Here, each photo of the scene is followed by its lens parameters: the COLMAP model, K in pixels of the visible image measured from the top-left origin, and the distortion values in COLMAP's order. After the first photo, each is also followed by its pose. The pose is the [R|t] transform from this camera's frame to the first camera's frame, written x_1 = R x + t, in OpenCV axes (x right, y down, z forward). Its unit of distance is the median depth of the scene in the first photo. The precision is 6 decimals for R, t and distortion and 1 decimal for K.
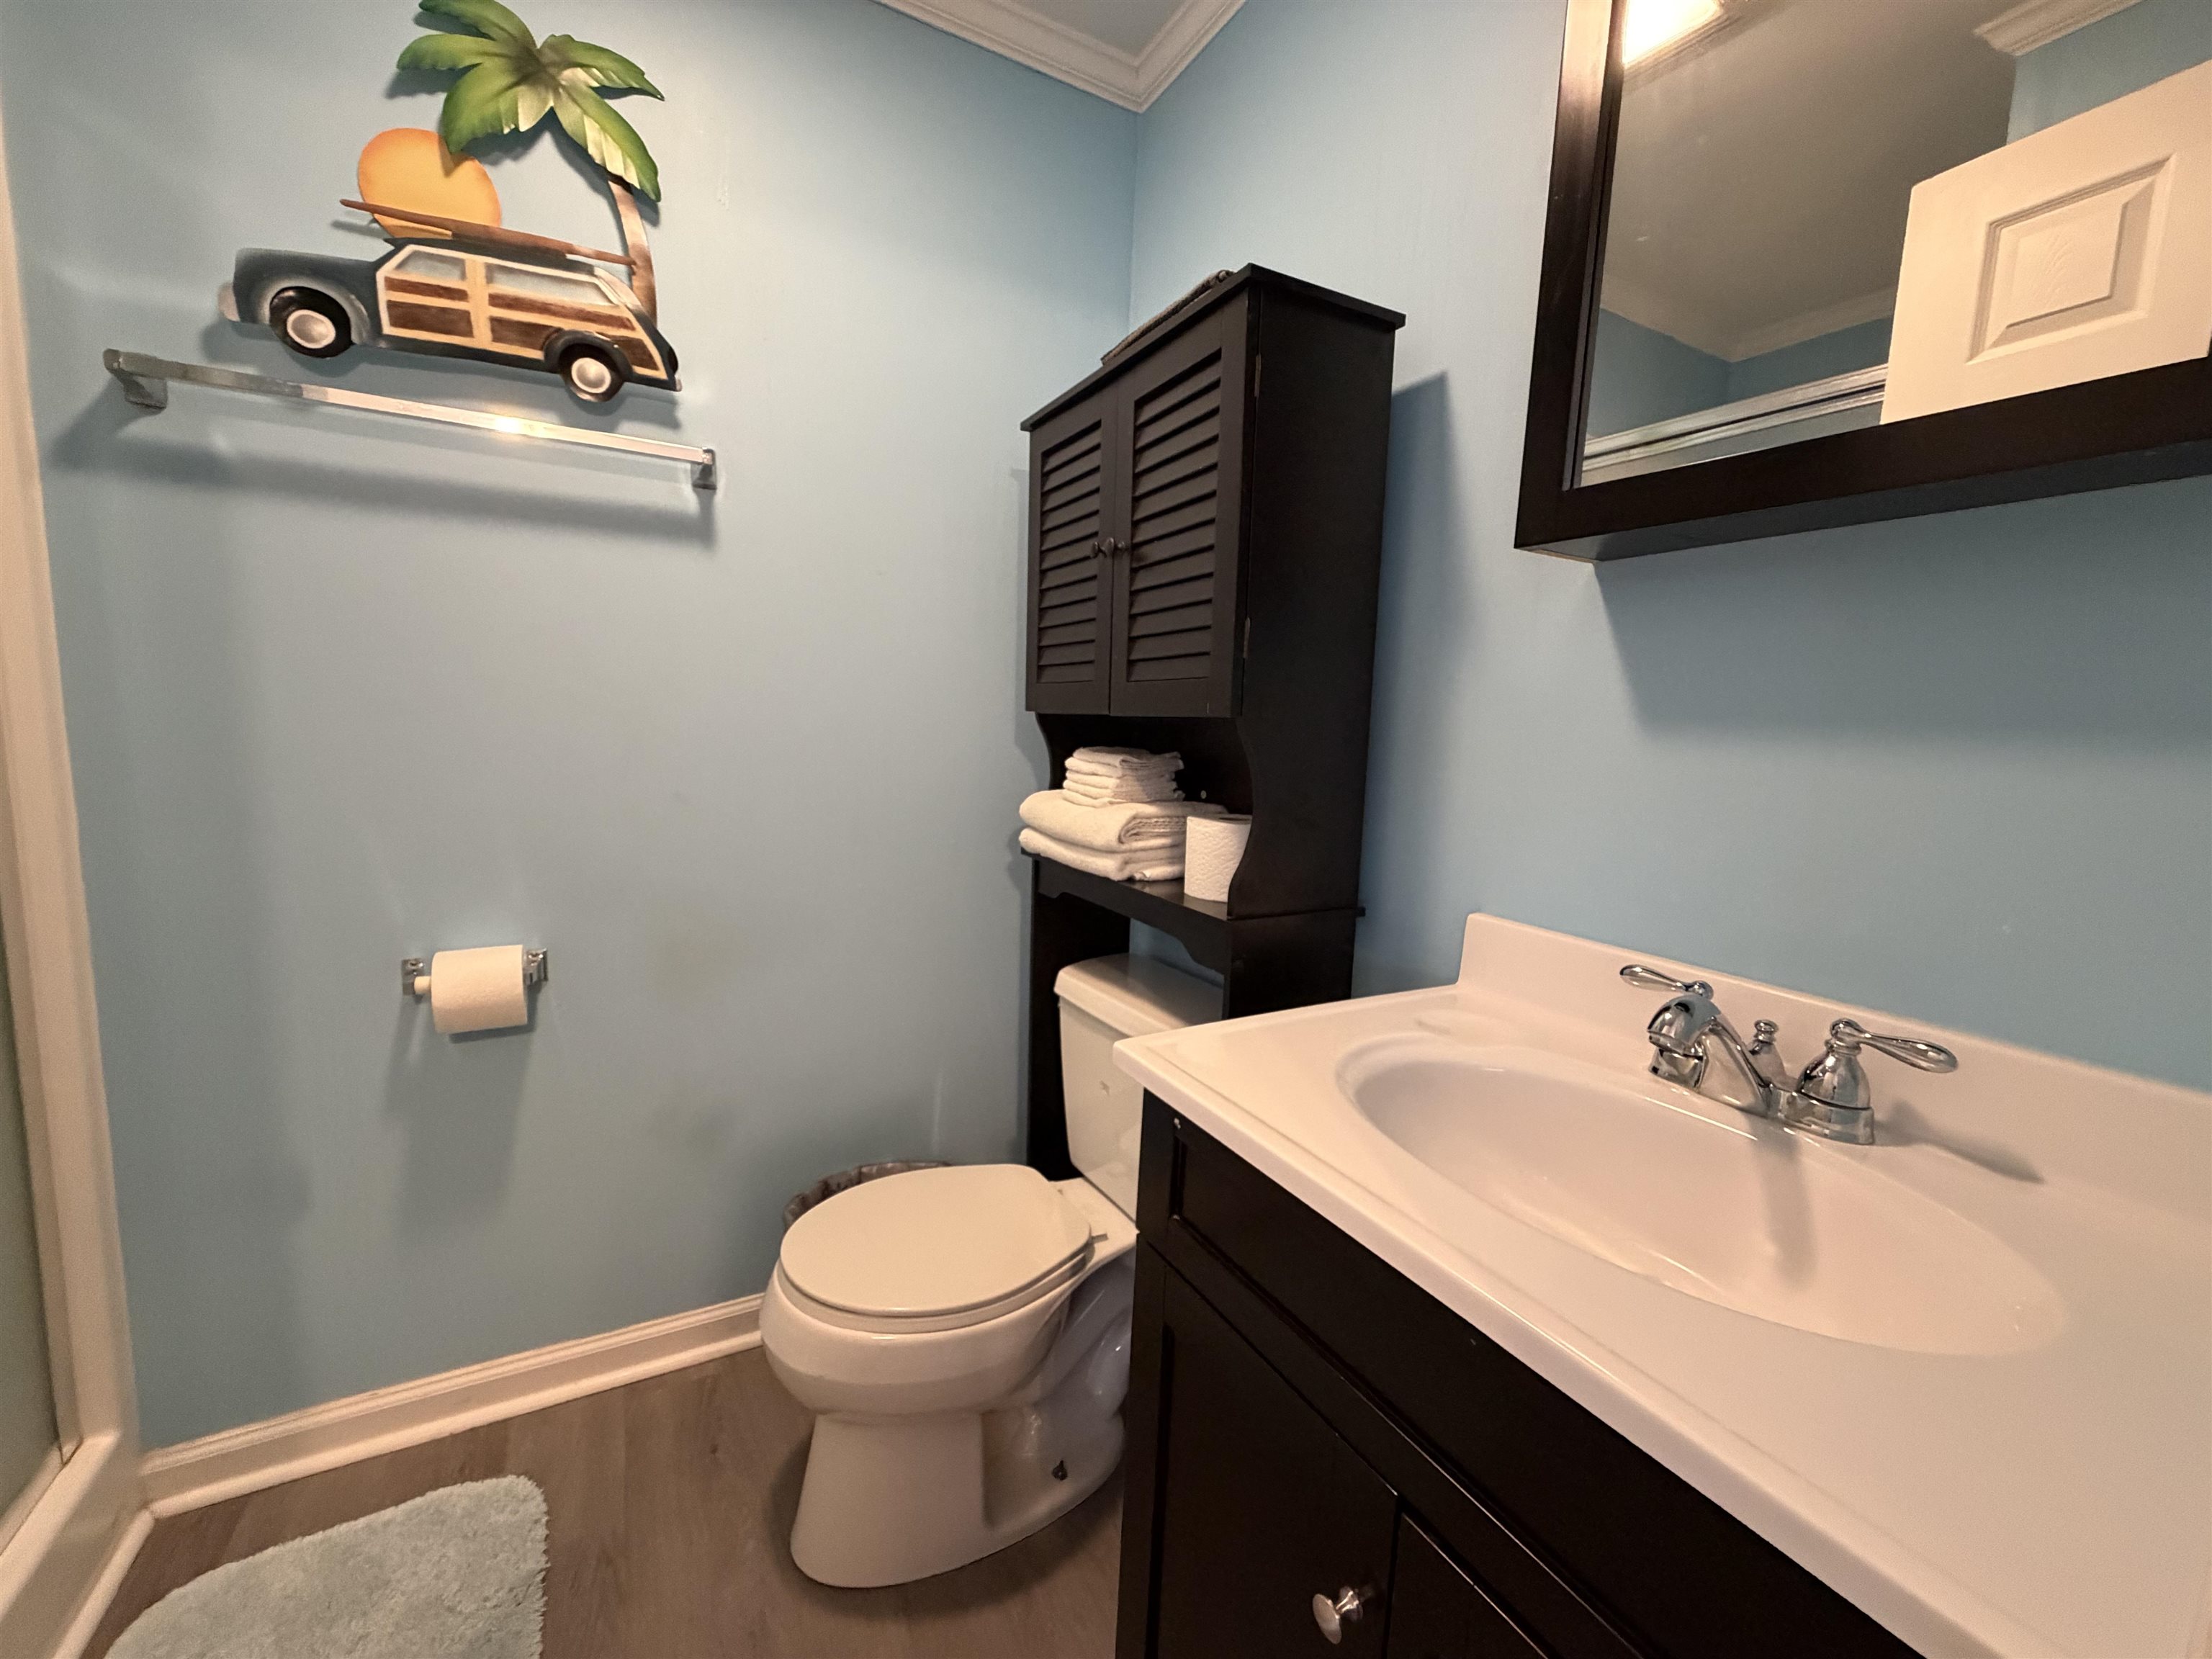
lens RADIAL K [[869.7, 0, 1097.8], [0, 869.7, 824.4], [0, 0, 1]] dist [-0.001493, -0.000154]
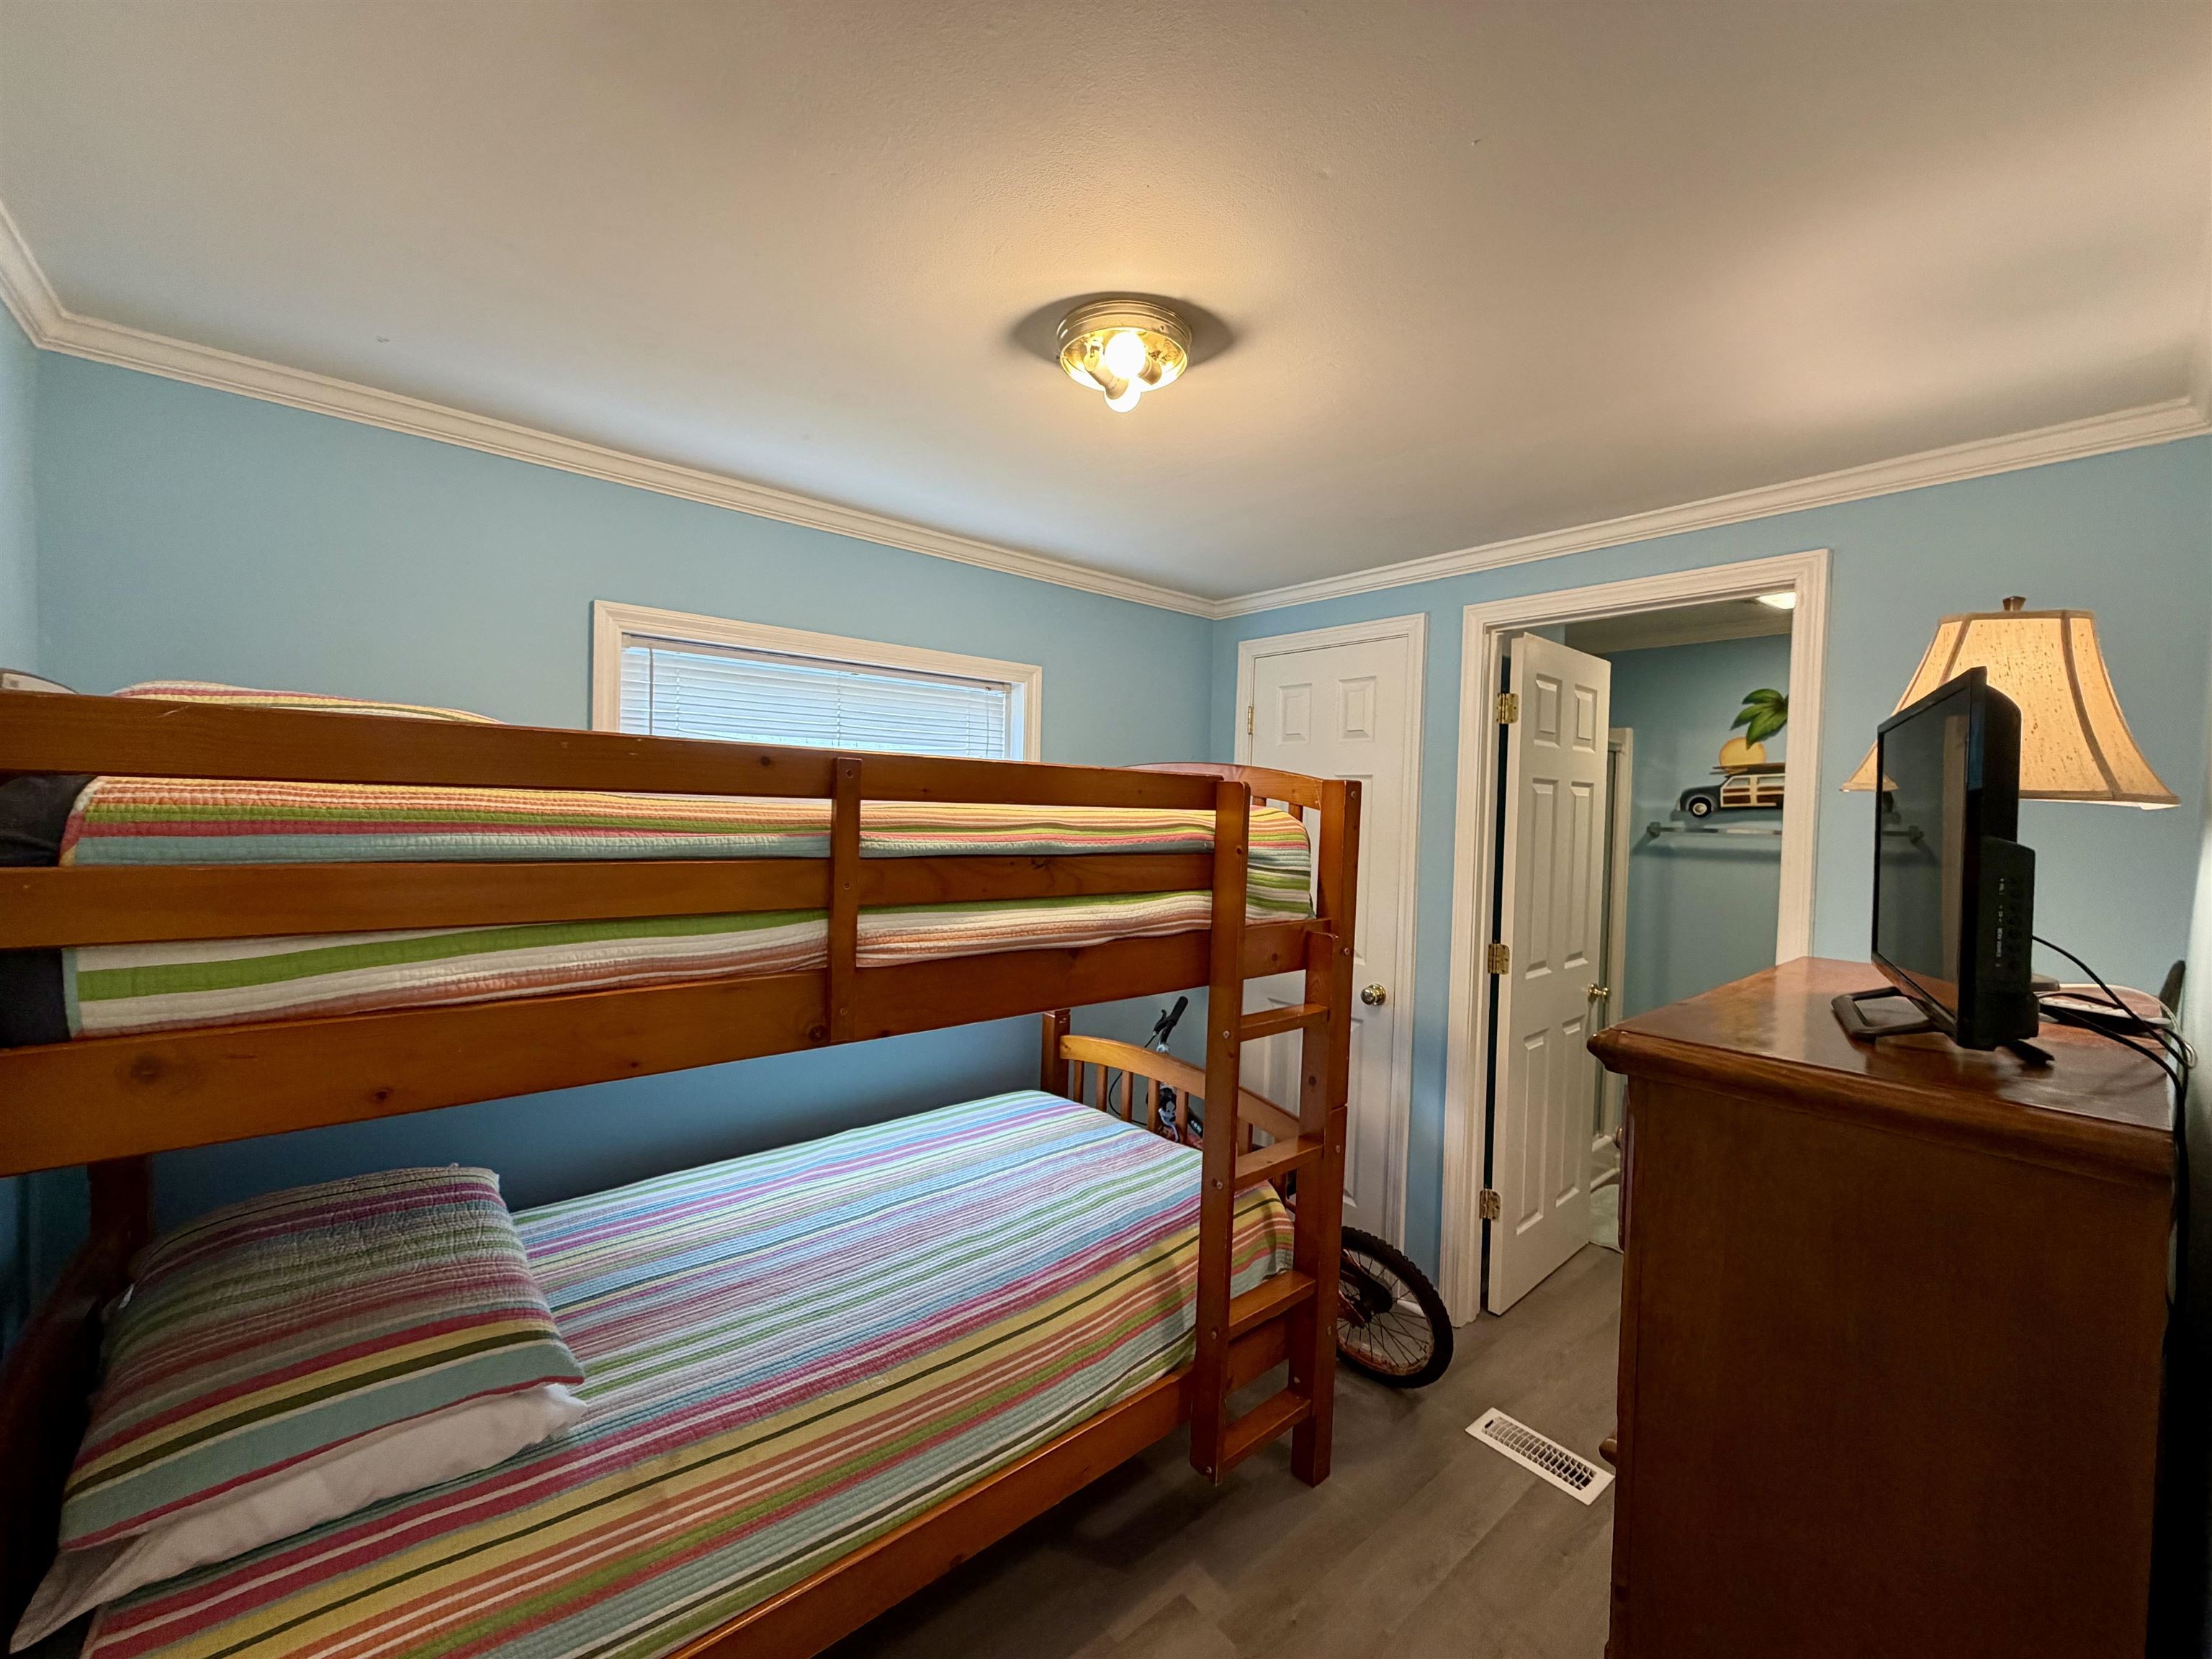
lens RADIAL K [[869.7, 0, 1102.4], [0, 869.7, 823.3], [0, 0, 1]] dist [-0.001493, -0.000154]
pose [[0.194895, -0.005205, -0.980810, 1.767993], [-0.135144, 0.990306, -0.032110, -0.112476], [0.971469, 0.138808, 0.192302, -1.712274]]
